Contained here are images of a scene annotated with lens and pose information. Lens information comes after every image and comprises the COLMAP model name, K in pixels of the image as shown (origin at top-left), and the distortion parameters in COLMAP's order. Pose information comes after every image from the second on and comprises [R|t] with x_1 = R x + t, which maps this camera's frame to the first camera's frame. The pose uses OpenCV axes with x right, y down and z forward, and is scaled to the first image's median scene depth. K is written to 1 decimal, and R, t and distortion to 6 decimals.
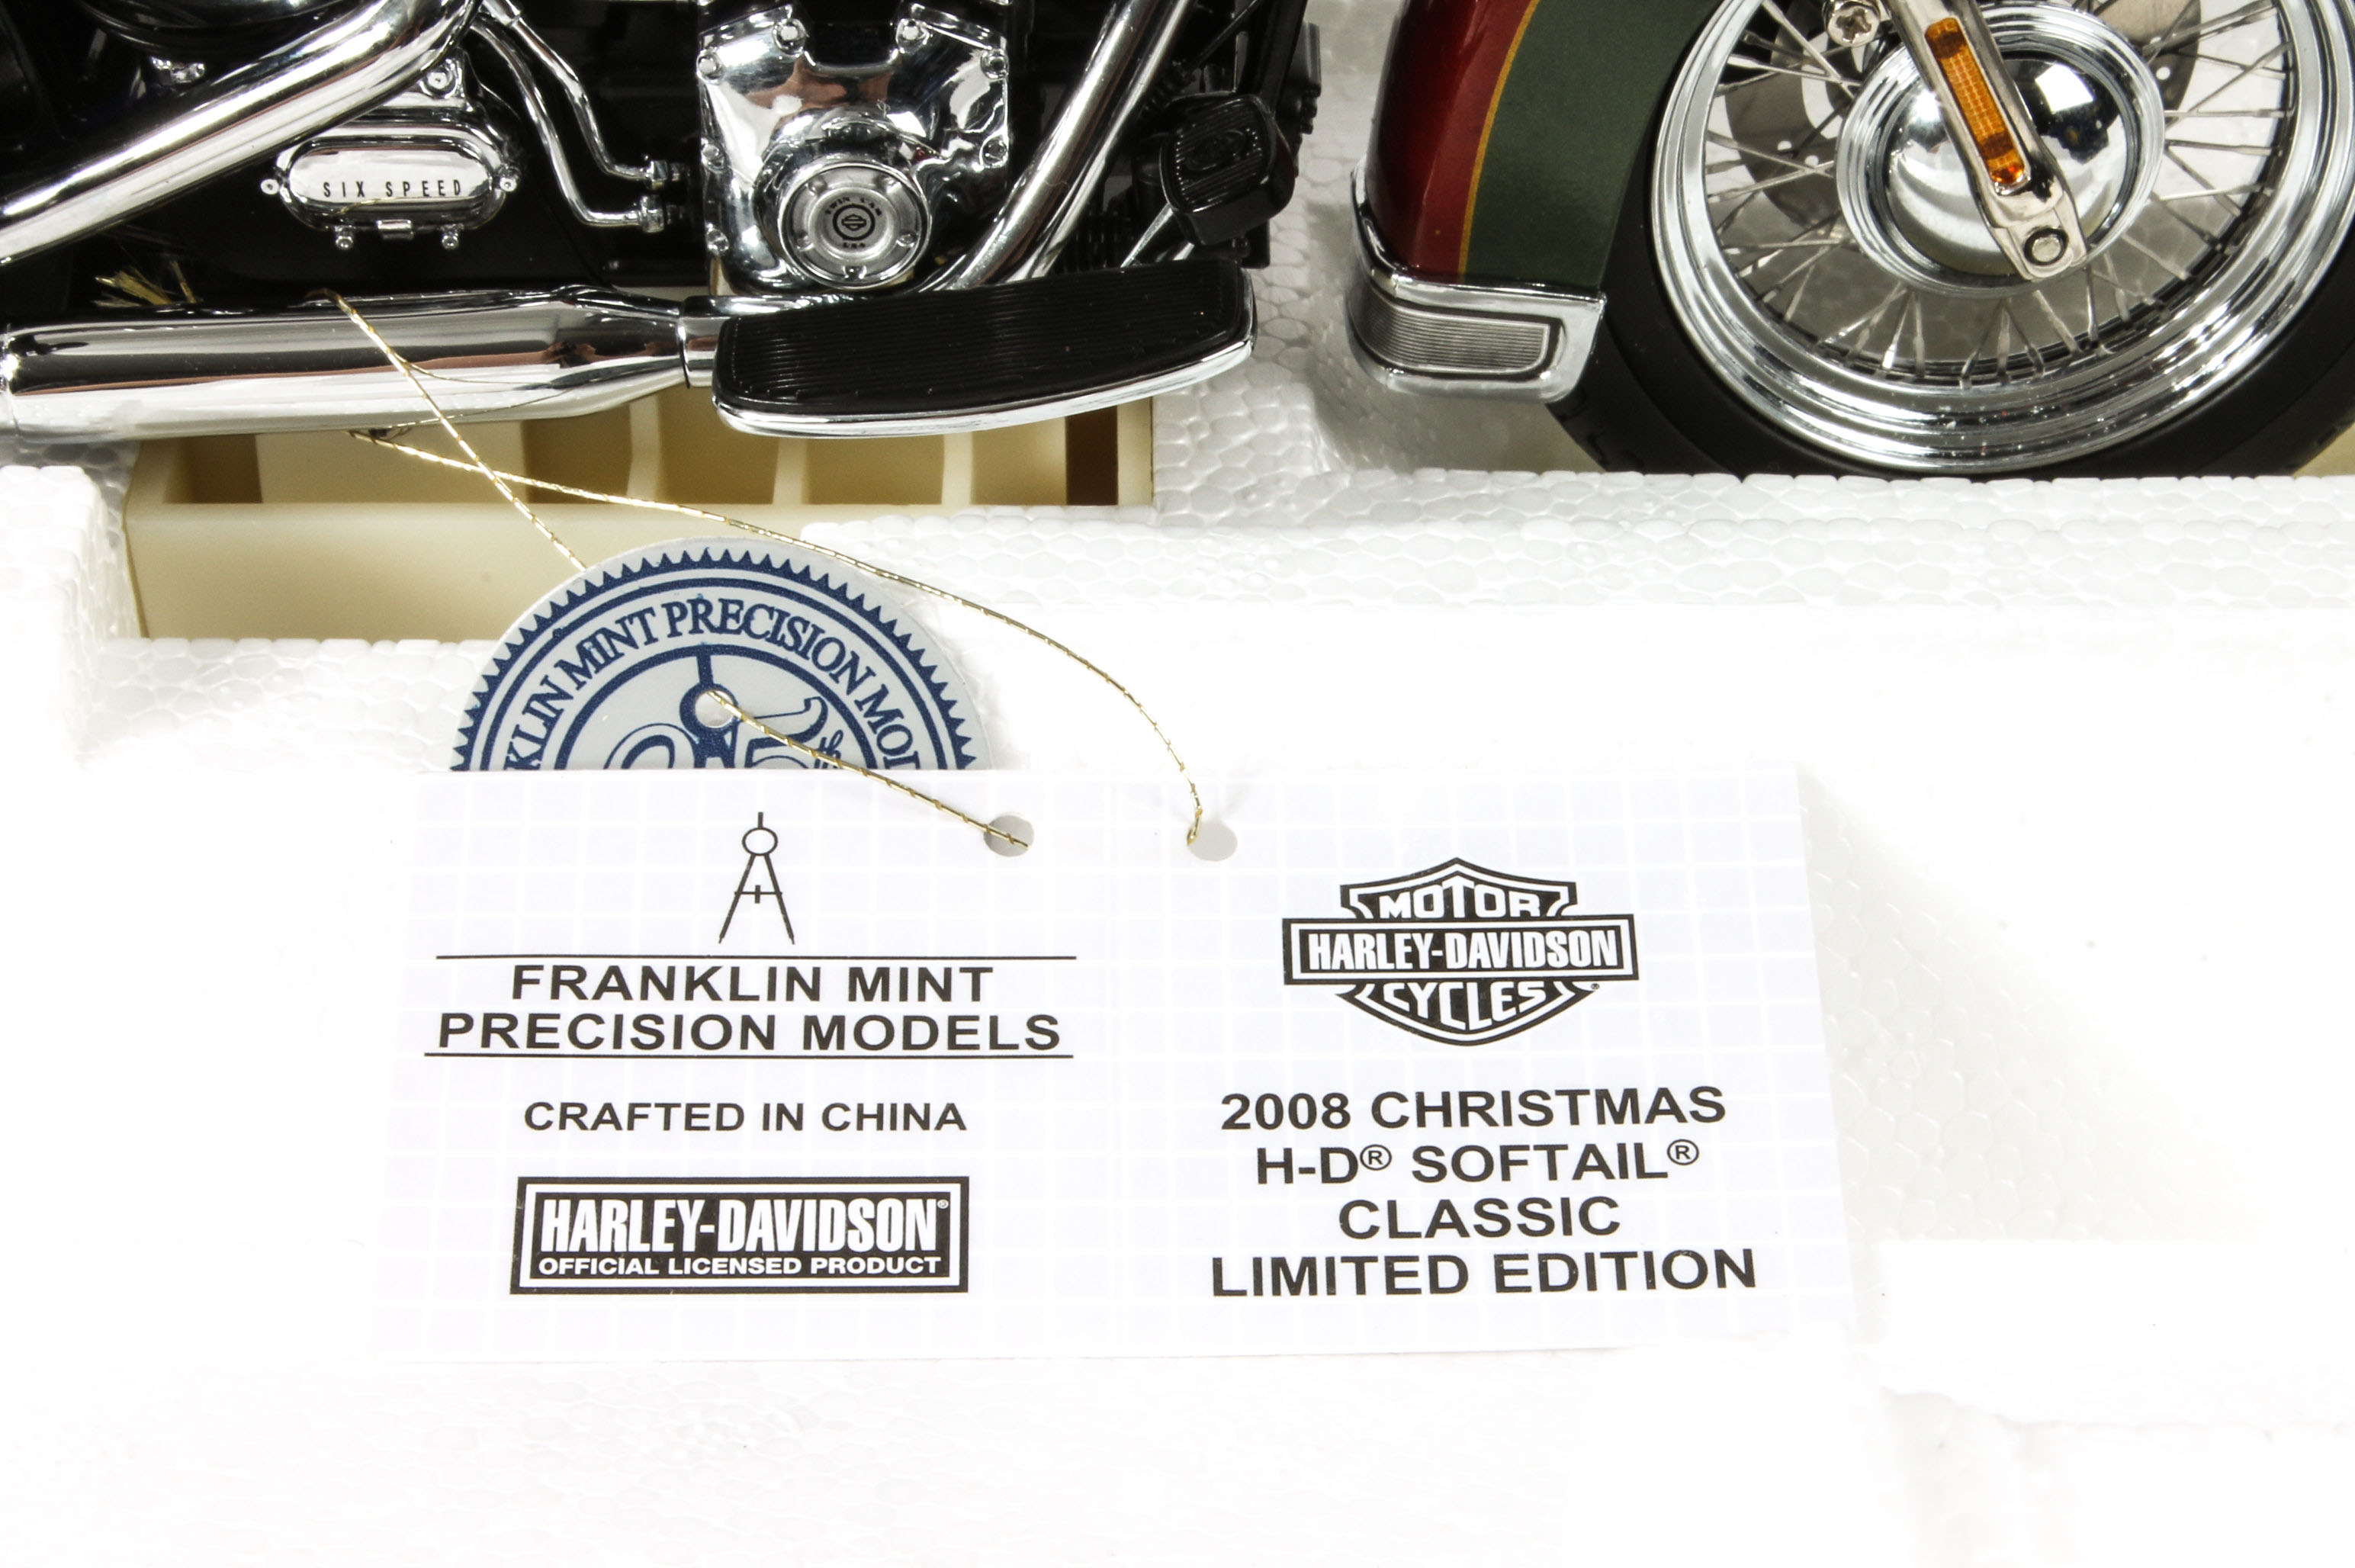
lens RADIAL K [[5714.8, 0, 1177.5], [0, 5714.8, 784.0], [0, 0, 1]] dist [0.045228, 0.655400]
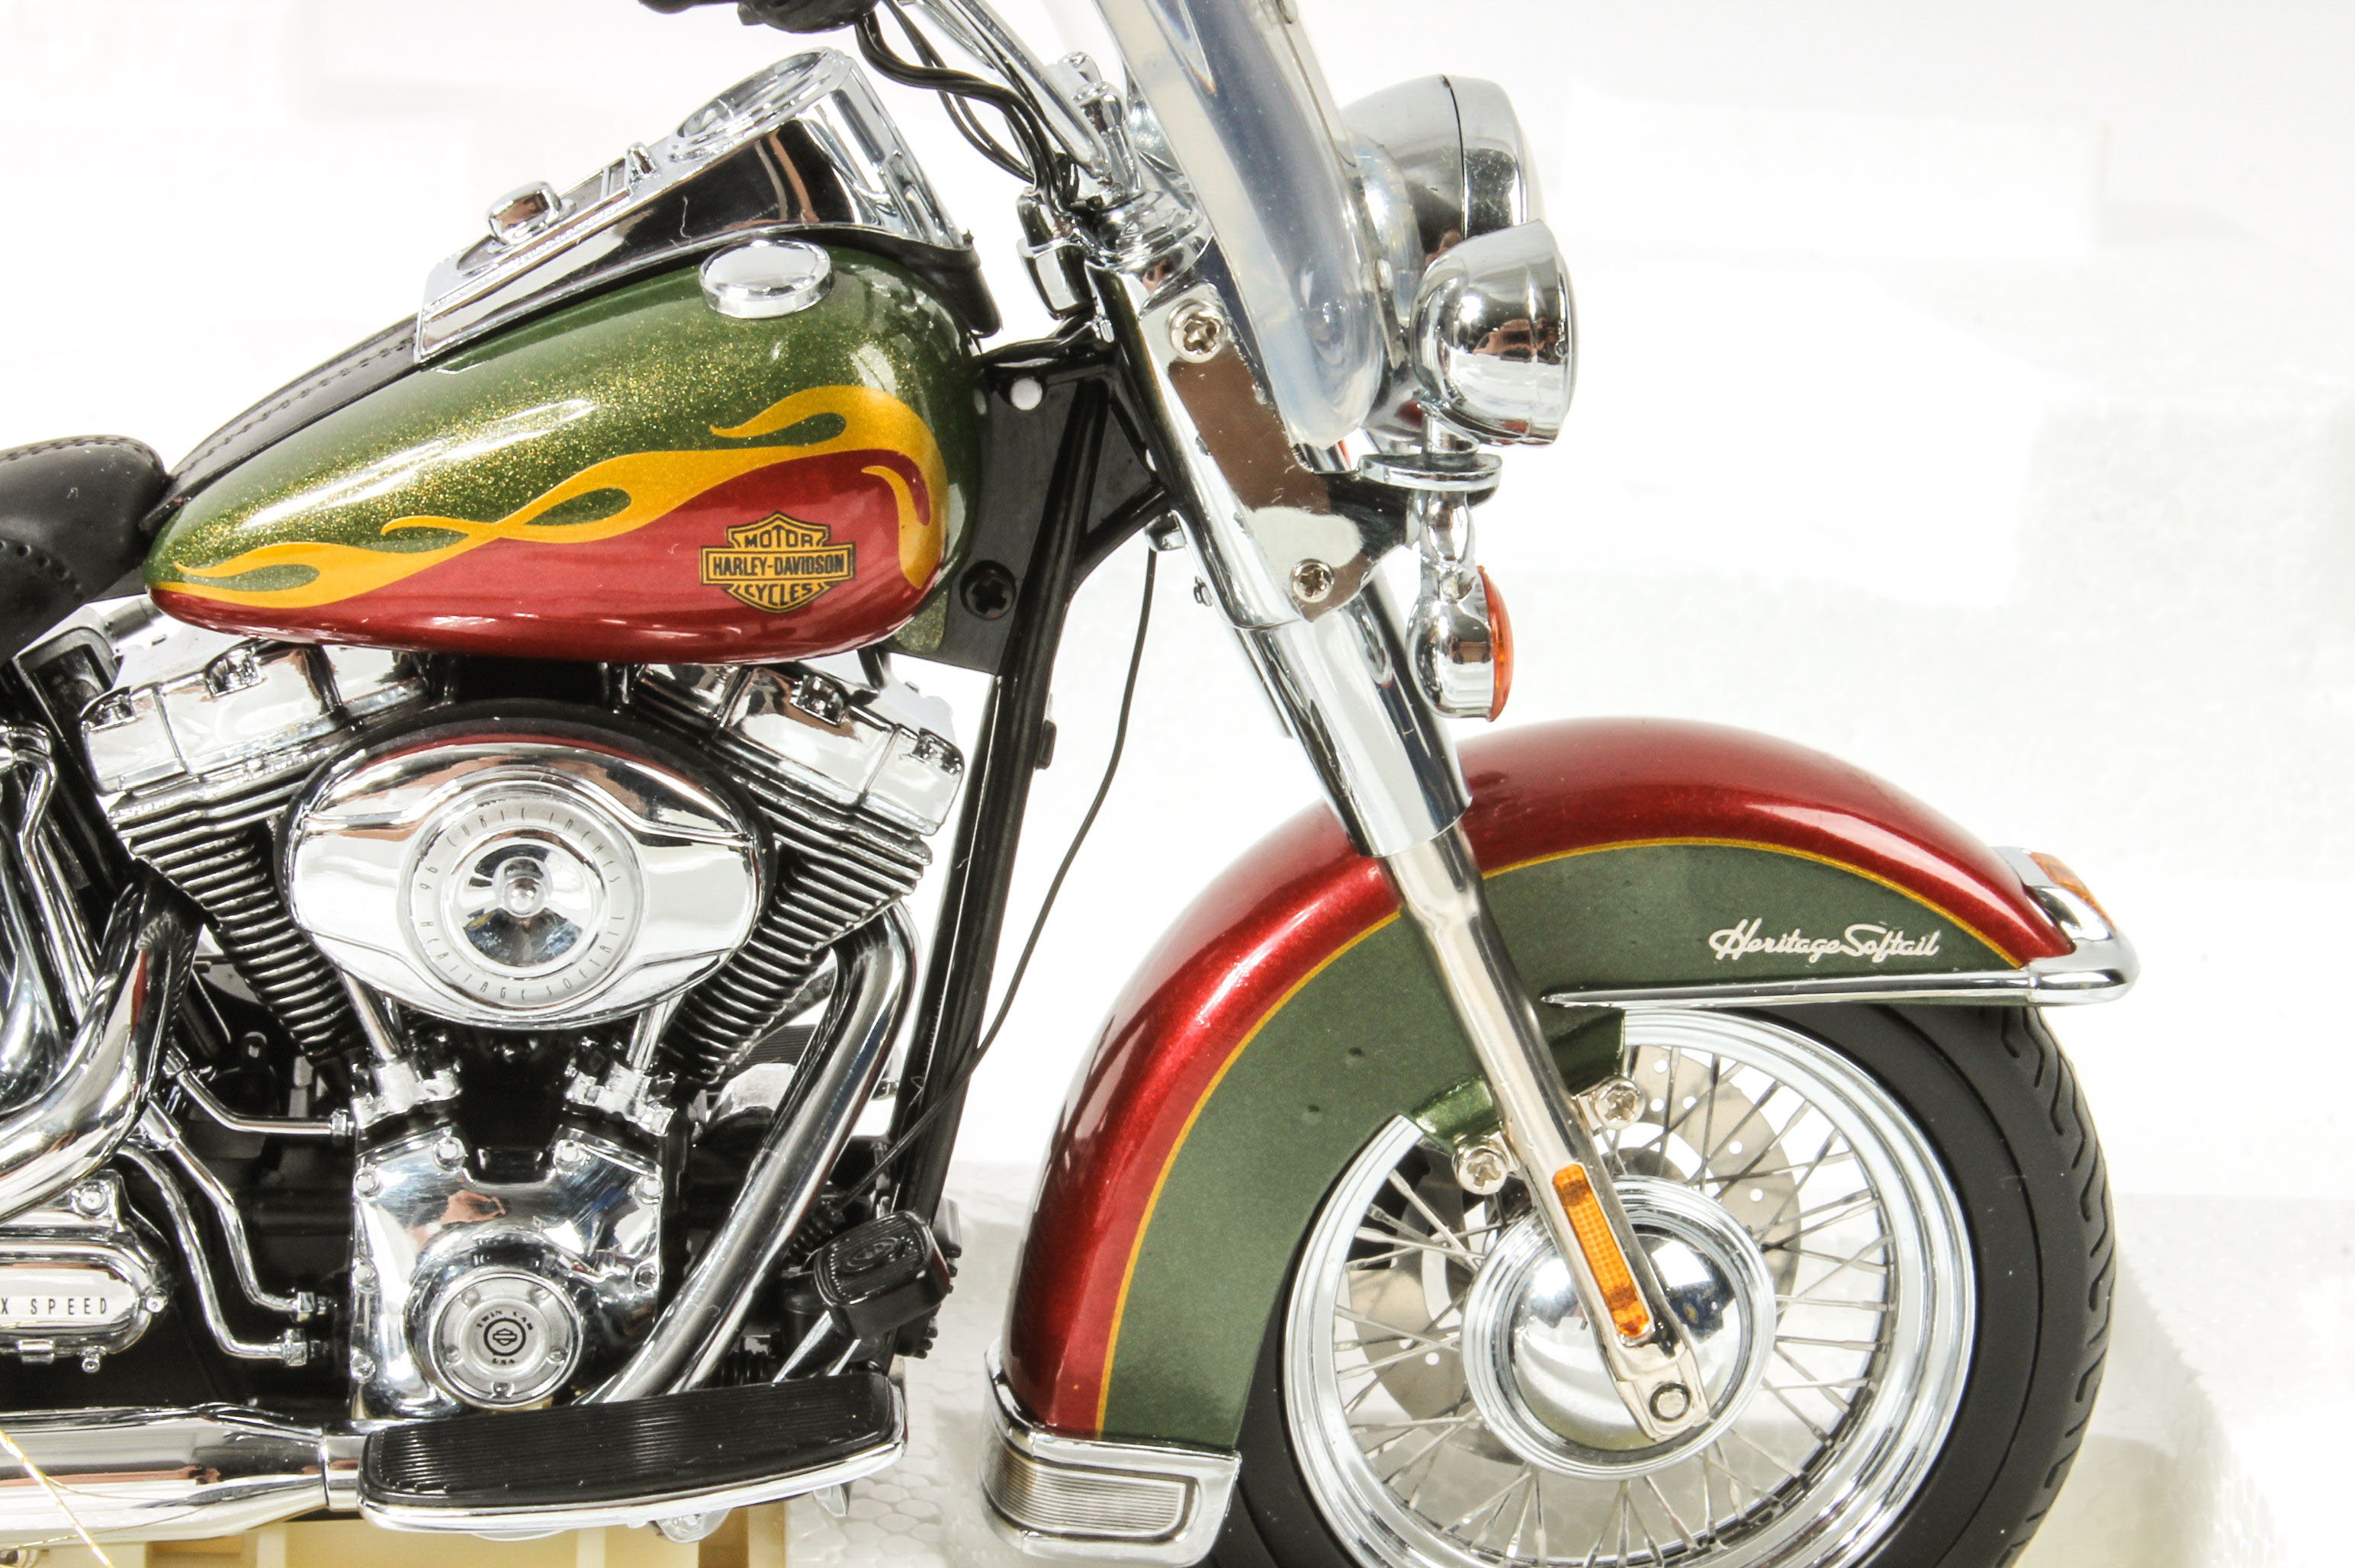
lens RADIAL K [[5714.8, 0, 1177.5], [0, 5714.8, 784.0], [0, 0, 1]] dist [0.045228, 0.655400]
pose [[0.995258, 0.029466, 0.092698, -0.035006], [0.003089, 0.942956, -0.332904, 0.145464], [-0.097219, 0.331612, 0.938393, 0.011773]]
